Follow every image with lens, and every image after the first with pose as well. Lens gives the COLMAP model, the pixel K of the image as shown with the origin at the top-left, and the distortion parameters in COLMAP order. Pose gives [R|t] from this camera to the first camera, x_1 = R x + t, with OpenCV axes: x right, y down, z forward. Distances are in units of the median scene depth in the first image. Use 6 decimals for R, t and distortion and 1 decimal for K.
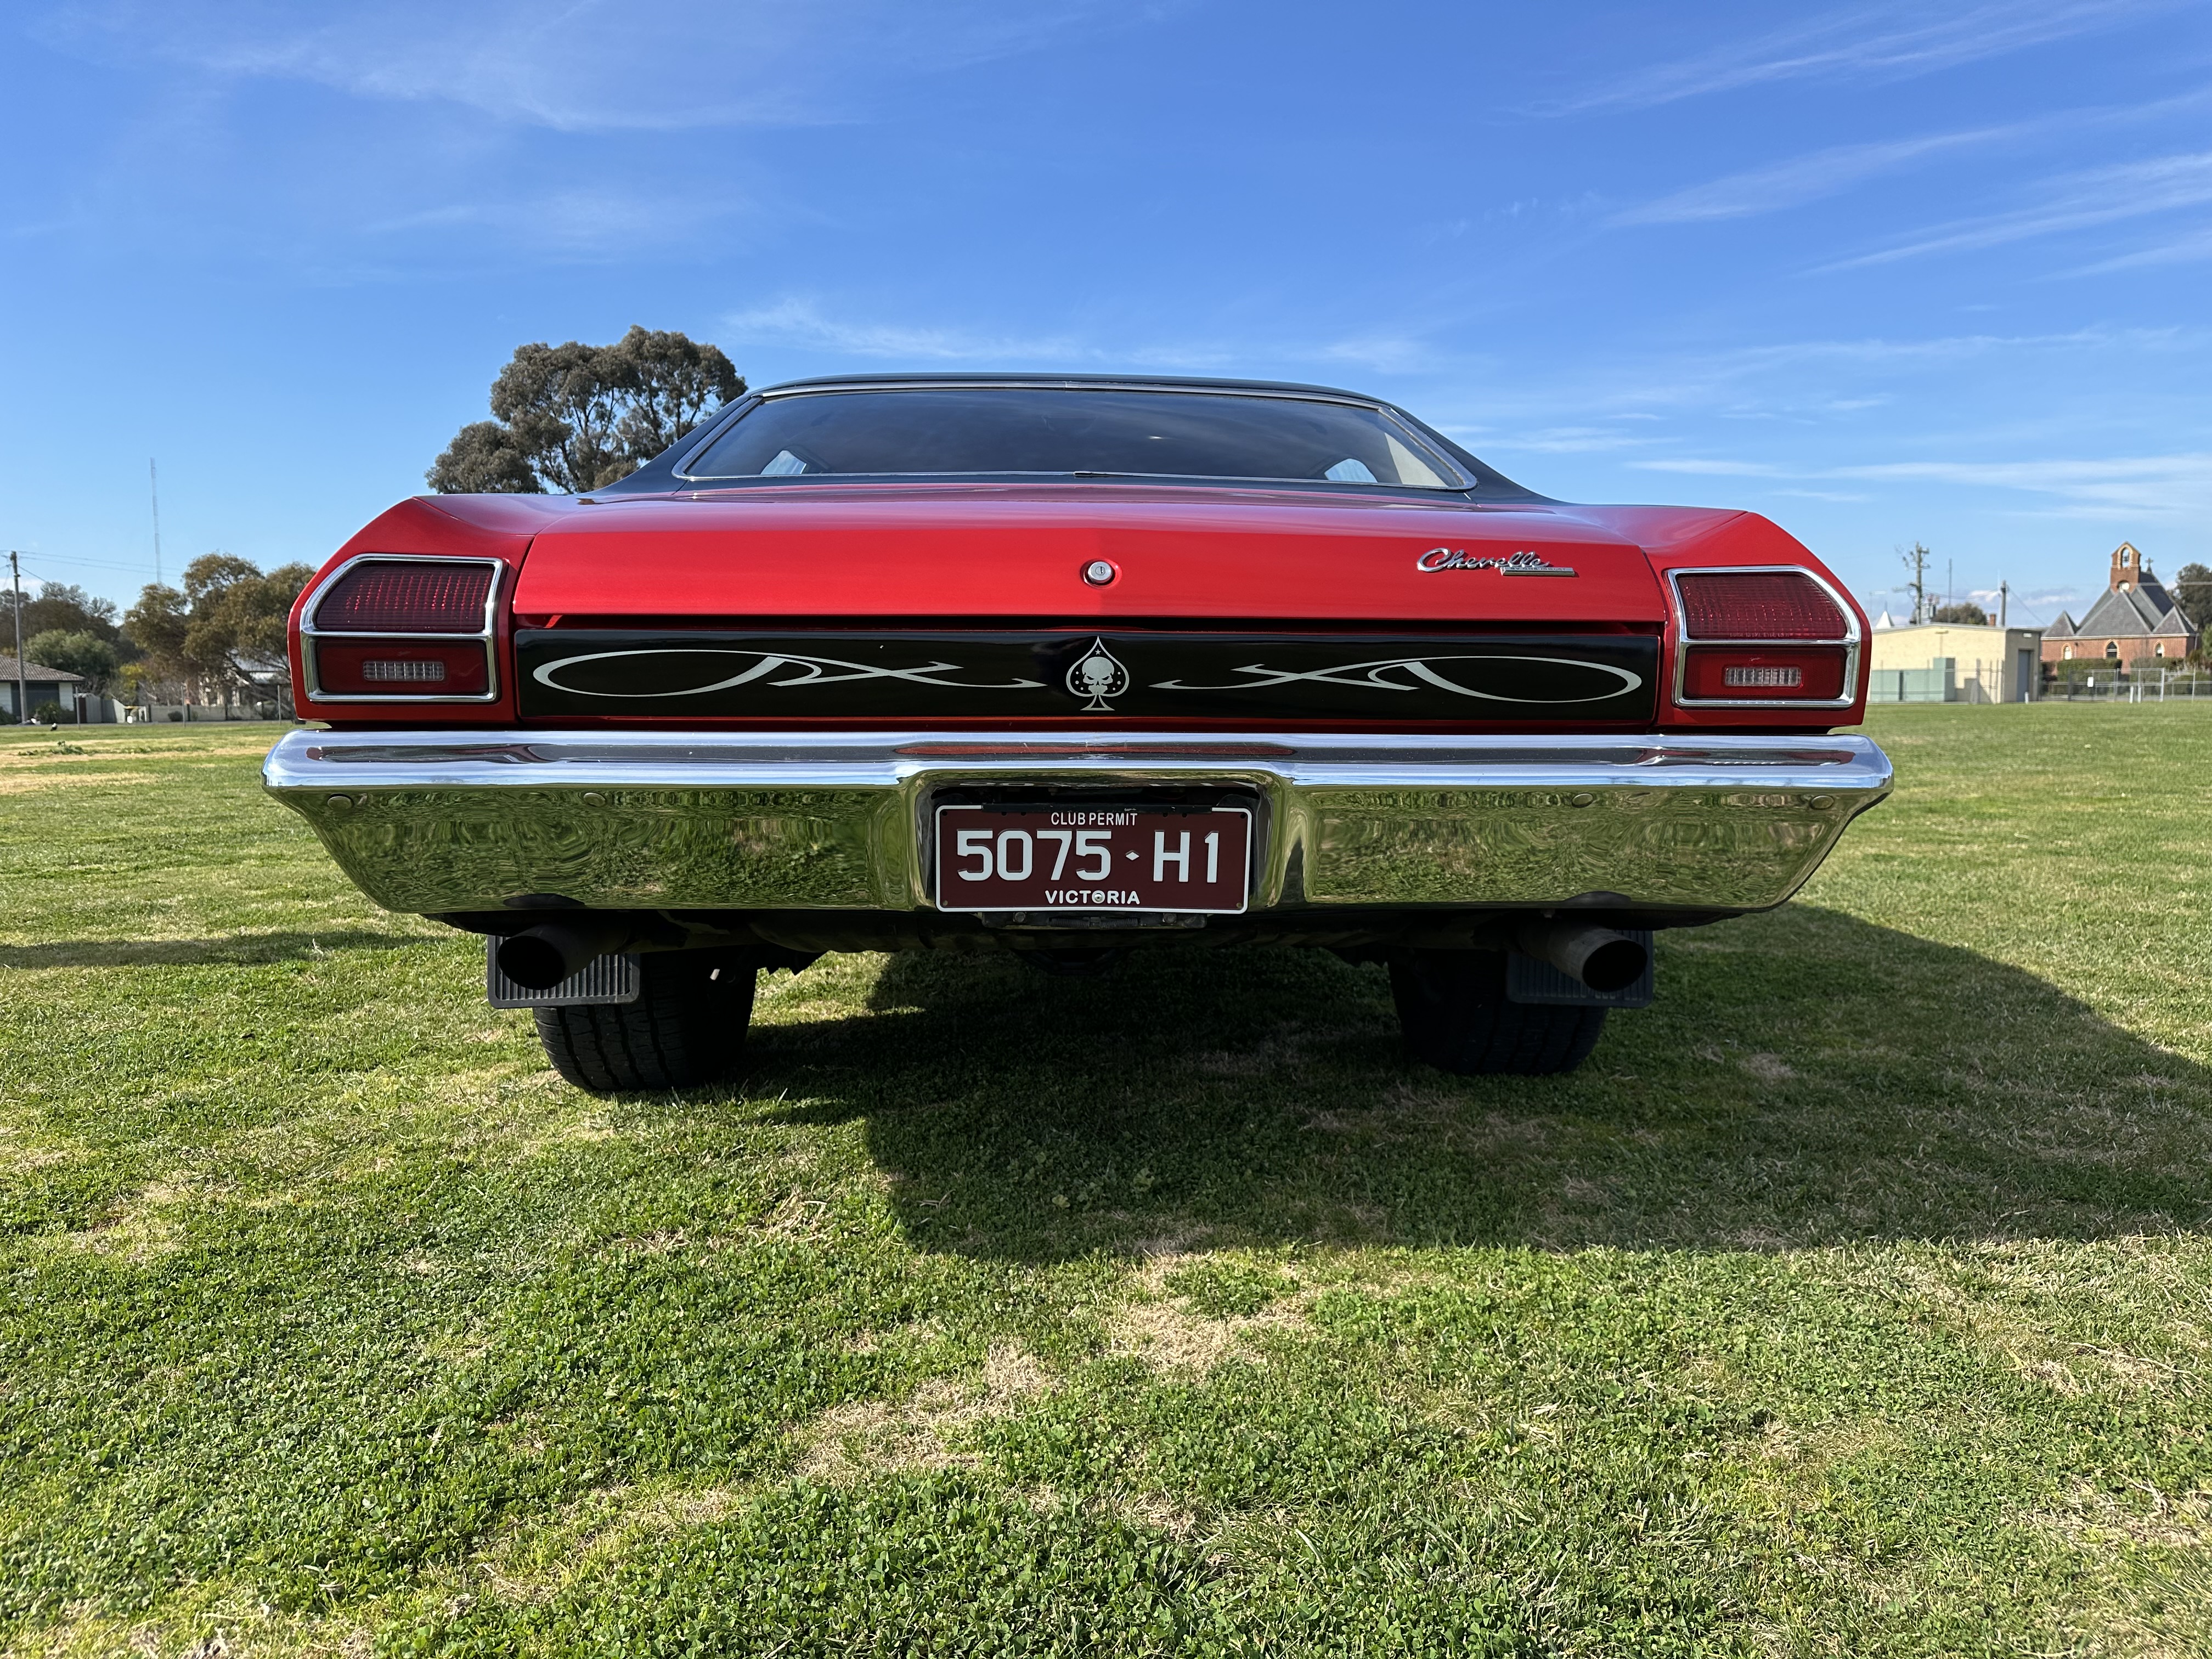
lens RADIAL K [[1622.1, 0, 1224.7], [0, 1622.1, 777.7], [0, 0, 1]] dist [0.108672, -0.195318]
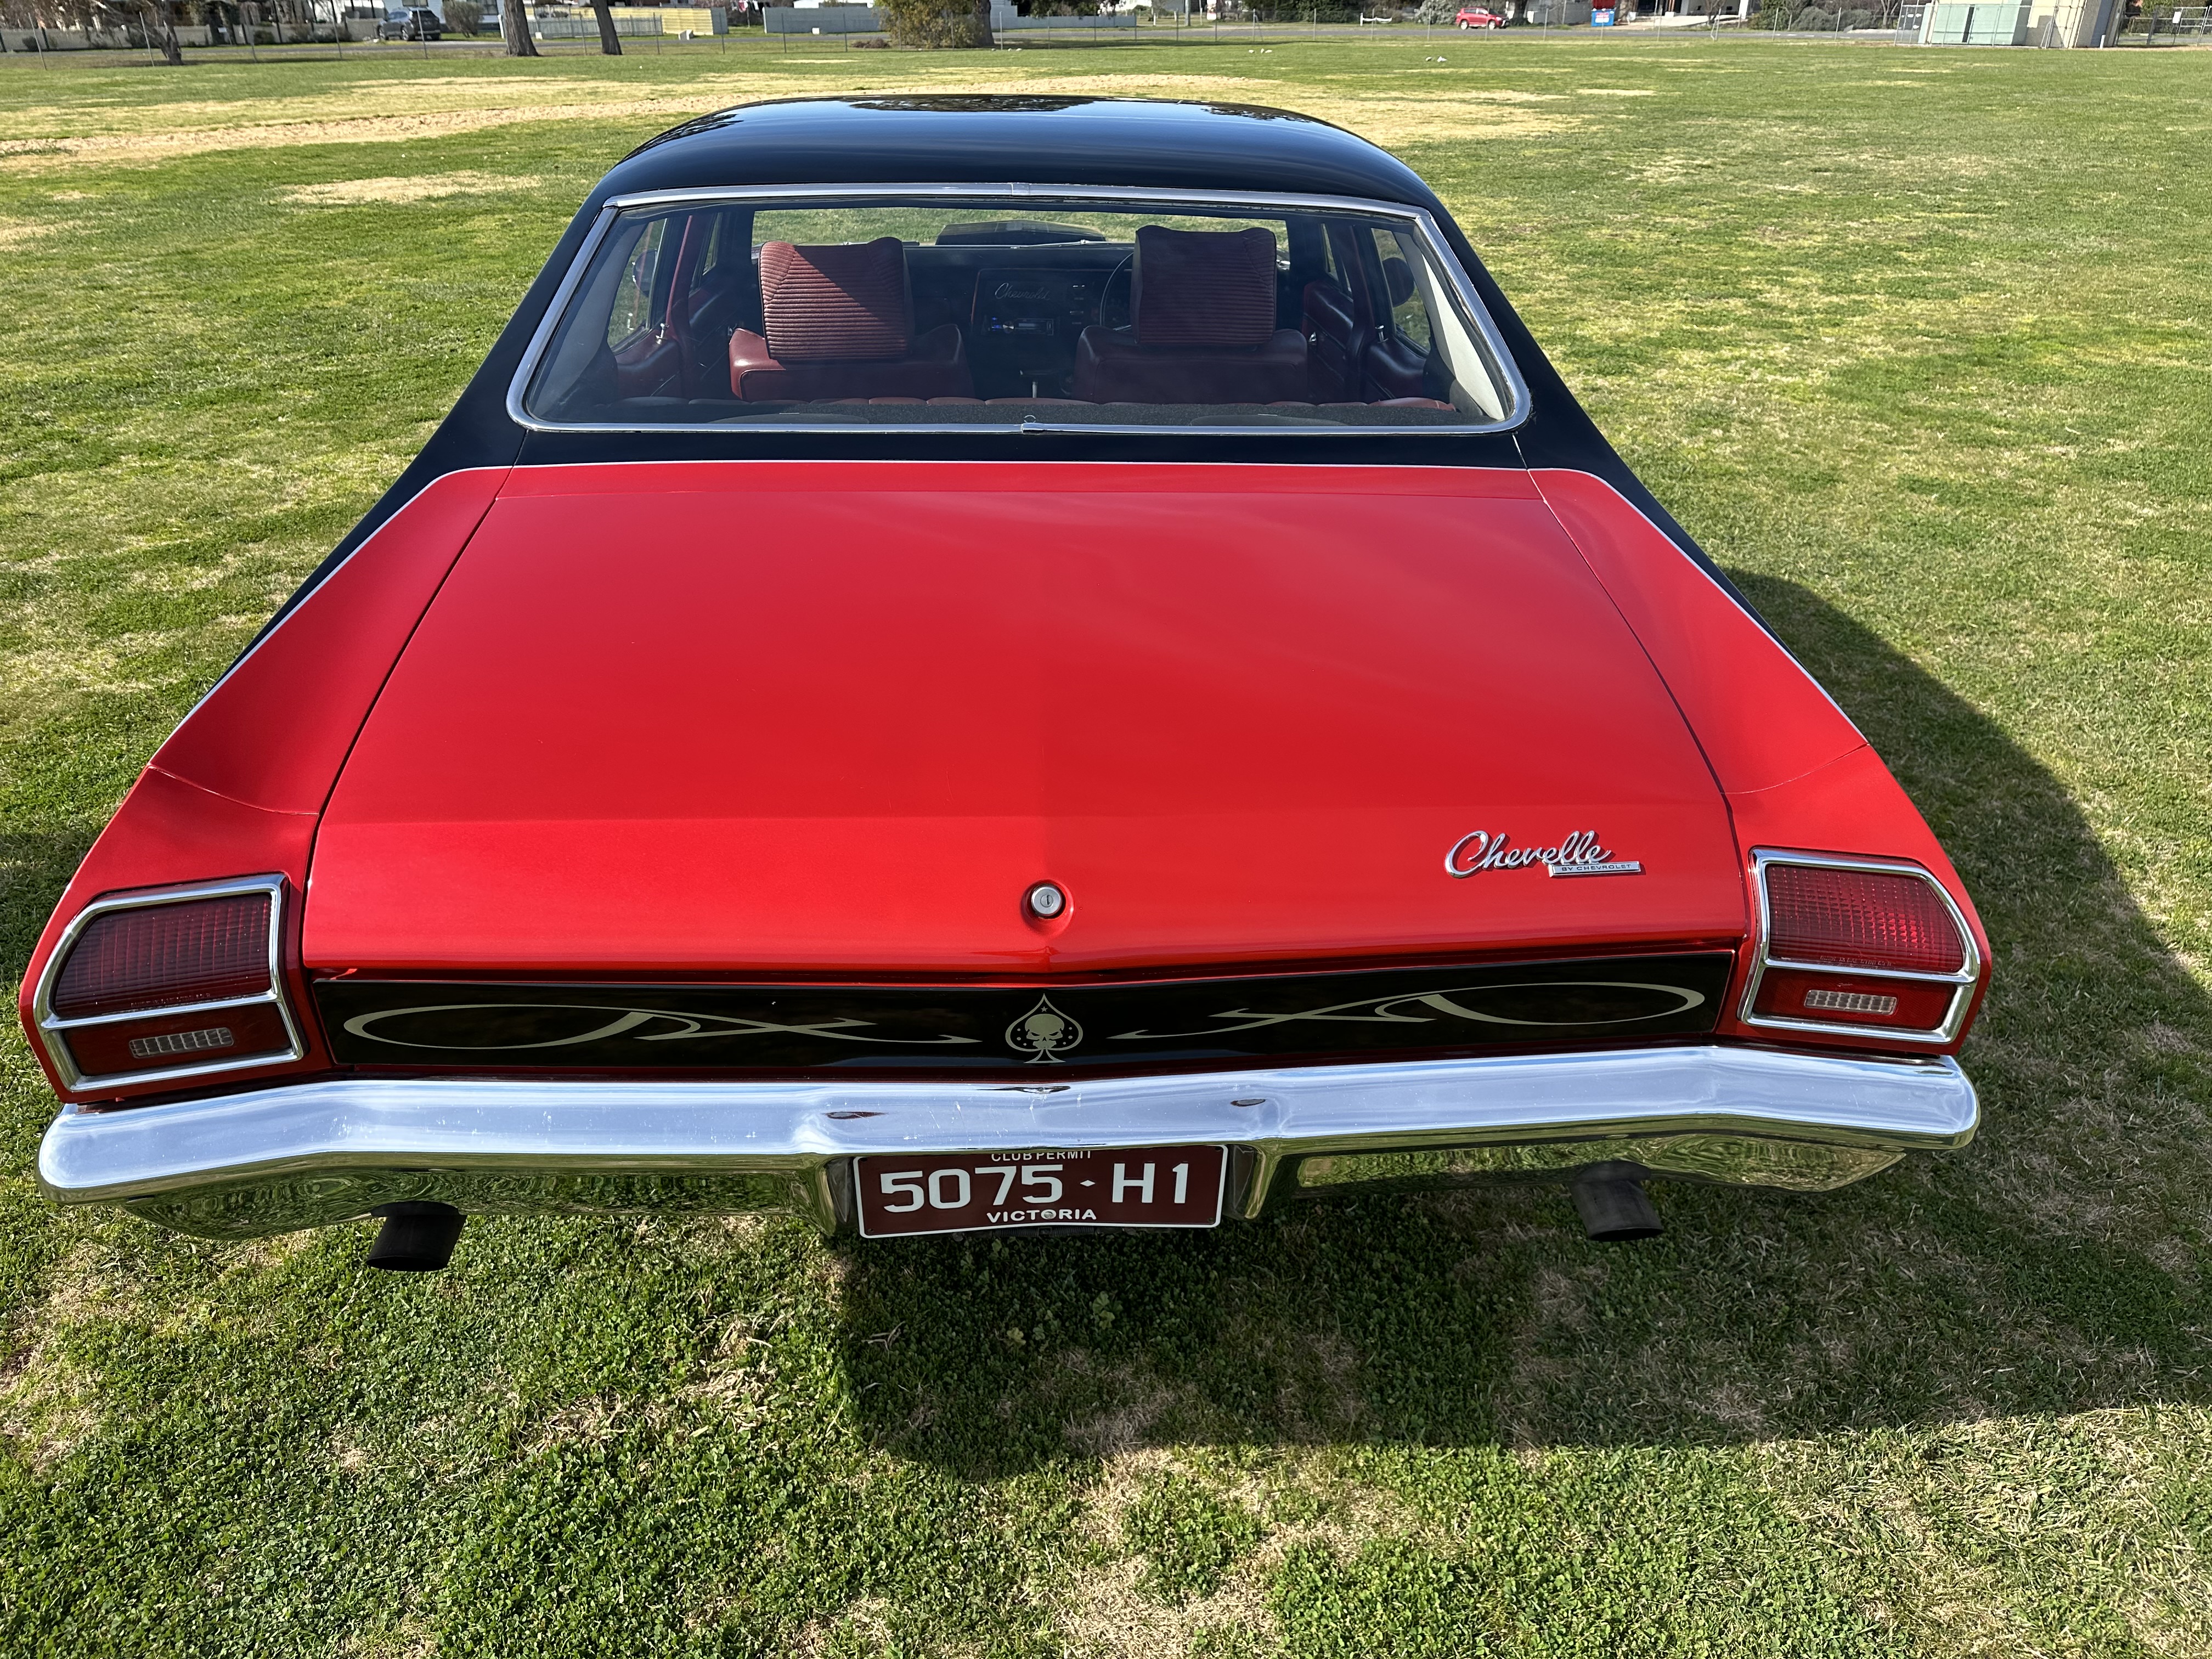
lens RADIAL K [[1622.1, 0, 1224.7], [0, 1622.1, 777.7], [0, 0, 1]] dist [0.108672, -0.195318]
pose [[0.999486, 0.024607, 0.020539, -0.007414], [-0.030803, 0.914596, 0.403193, -0.498652], [-0.008863, -0.403619, 0.914884, 0.296162]]
